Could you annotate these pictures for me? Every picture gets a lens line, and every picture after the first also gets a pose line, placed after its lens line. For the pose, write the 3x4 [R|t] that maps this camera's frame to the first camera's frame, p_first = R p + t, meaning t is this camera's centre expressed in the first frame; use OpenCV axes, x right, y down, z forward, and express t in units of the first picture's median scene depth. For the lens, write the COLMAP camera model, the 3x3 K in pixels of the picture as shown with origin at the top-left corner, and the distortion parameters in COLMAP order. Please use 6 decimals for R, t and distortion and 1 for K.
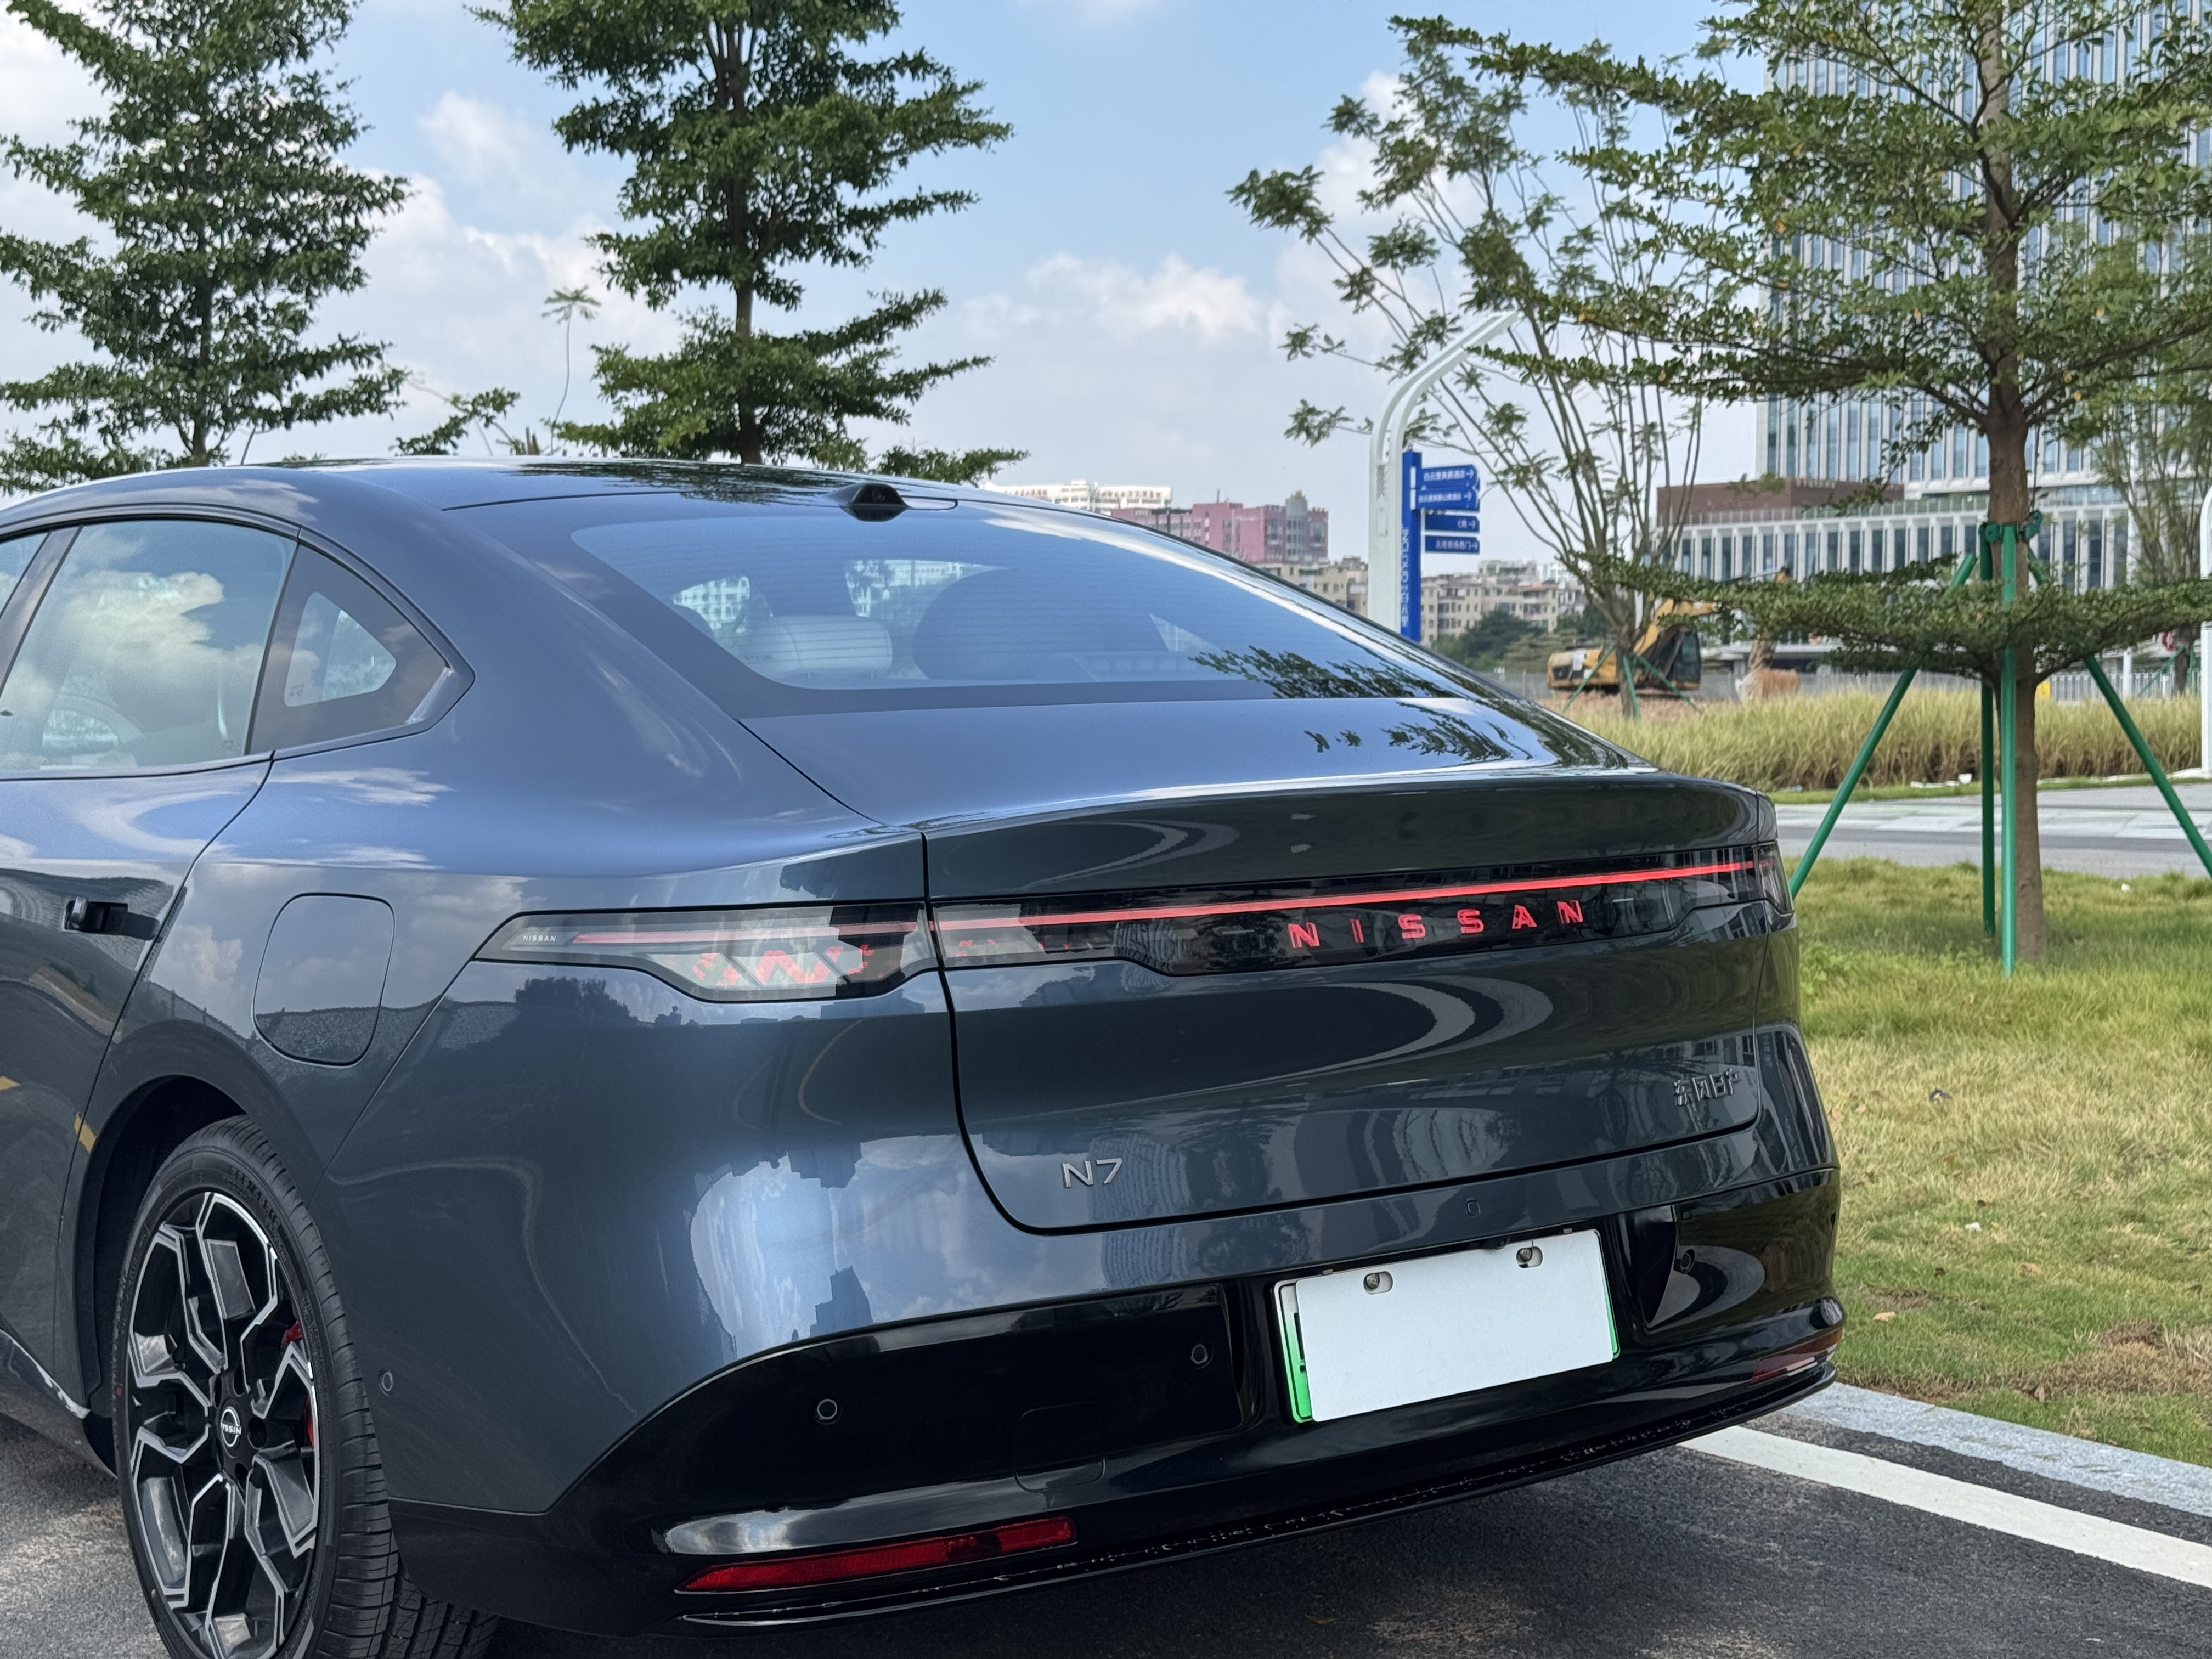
lens RADIAL K [[3100.8, 0, 1133.2], [0, 3100.8, 835.5], [0, 0, 1]] dist [0.189956, -0.493649]
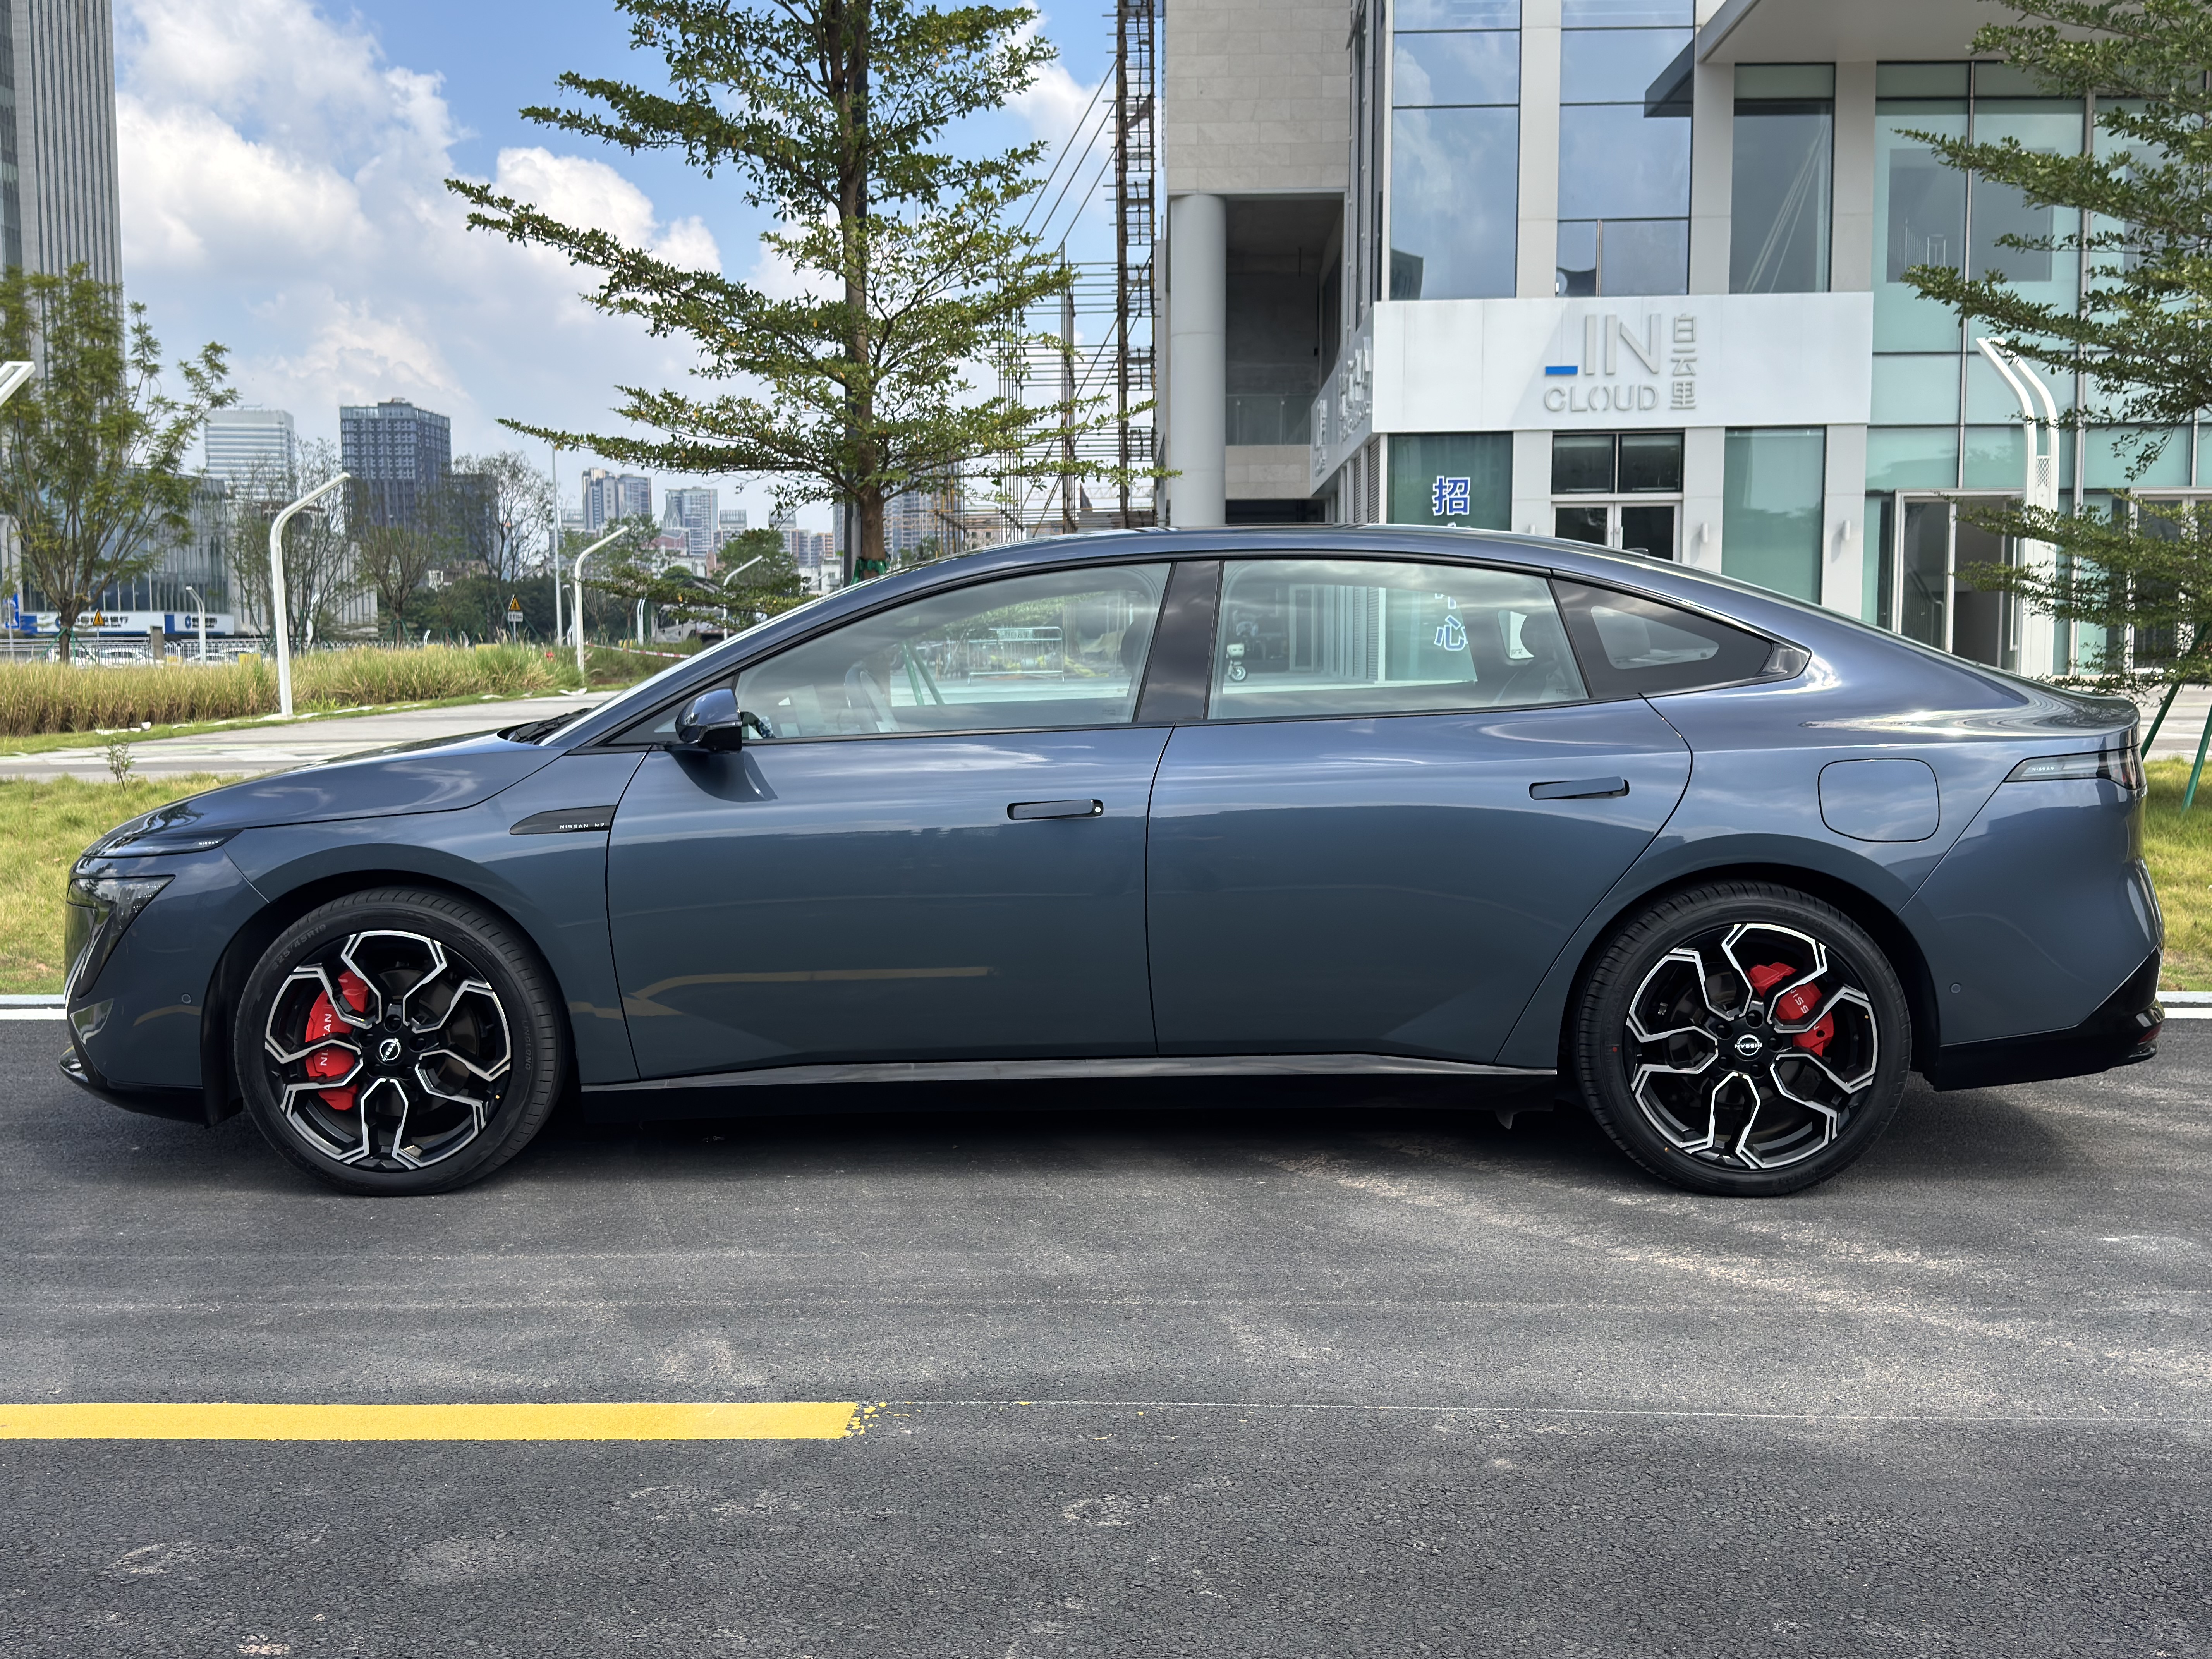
lens RADIAL K [[2185.6, 0, 1106.0], [0, 2185.6, 829.5], [0, 0, 1]] dist [0.134863, -0.312959]
pose [[0.648424, -0.070191, 0.758037, -0.342697], [0.046845, 0.997532, 0.052296, -0.006761], [-0.759837, 0.001600, 0.650112, 0.094913]]
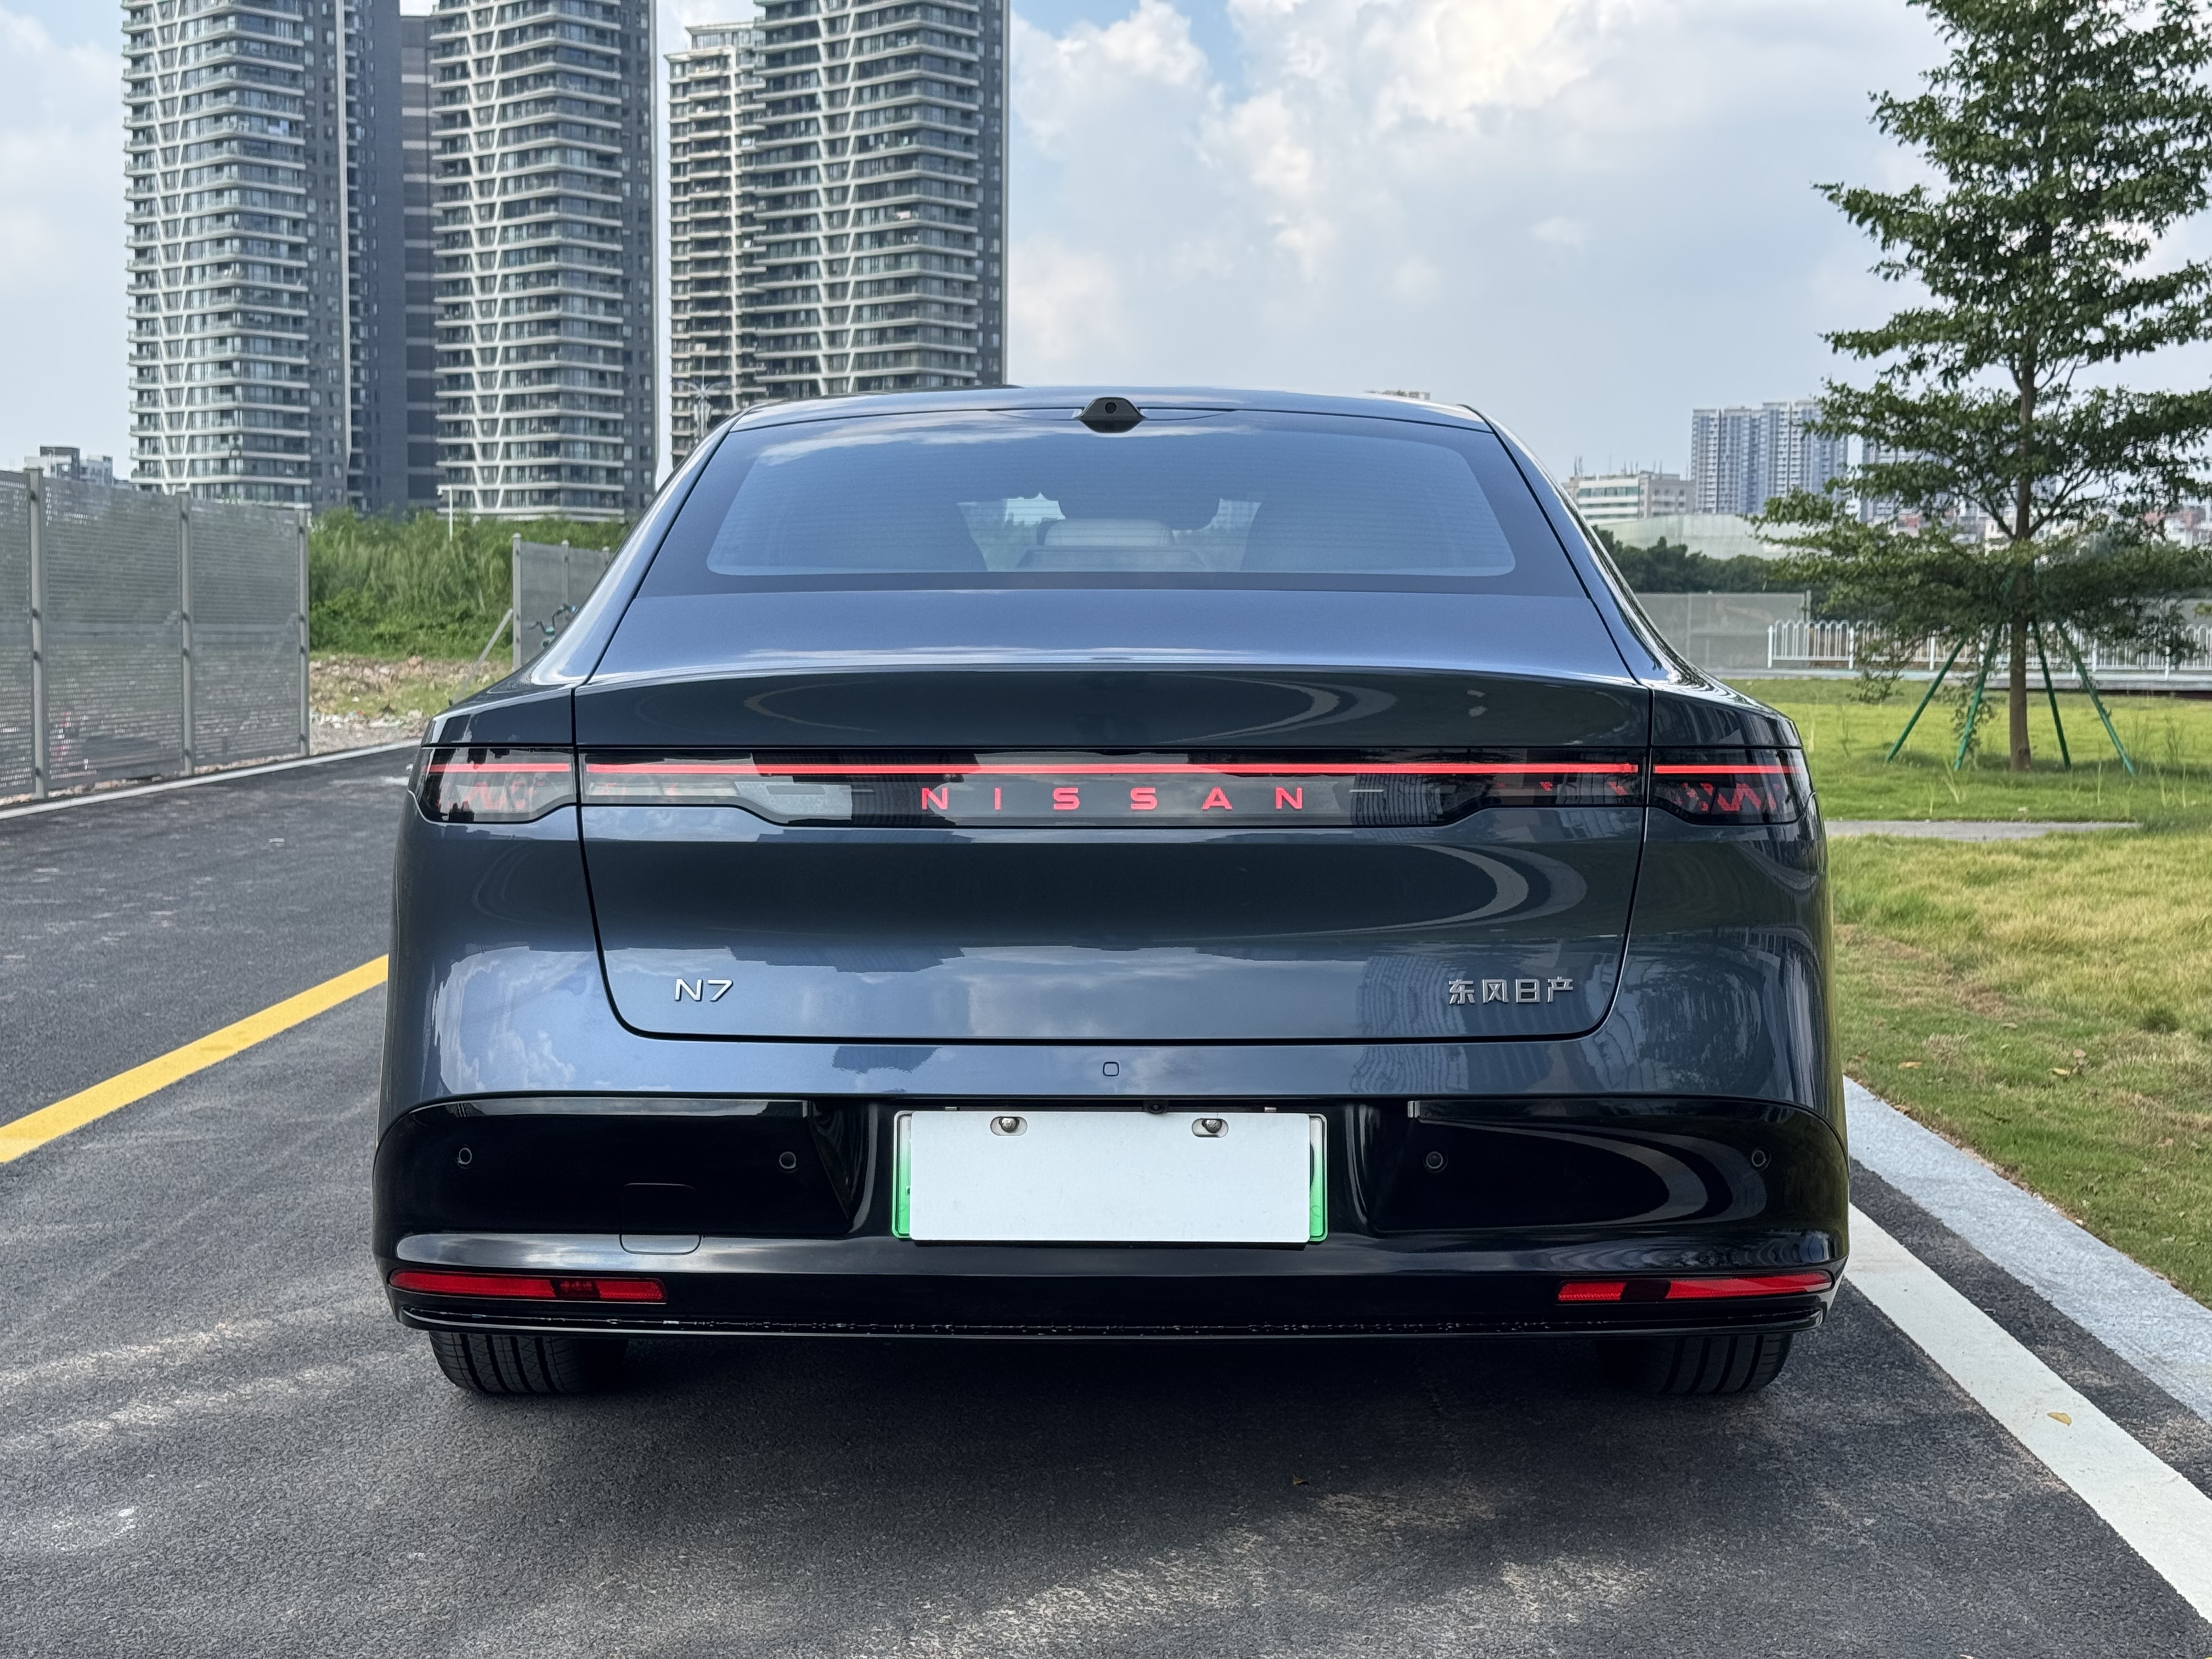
lens RADIAL K [[3145.0, 0, 1106.0], [0, 3145.0, 829.5], [0, 0, 1]] dist [0.160679, -0.346186]
pose [[0.770105, 0.051669, -0.635822, 0.161186], [-0.043169, 0.998651, 0.028868, 0.001699], [0.636455, 0.005217, 0.771296, 0.036807]]
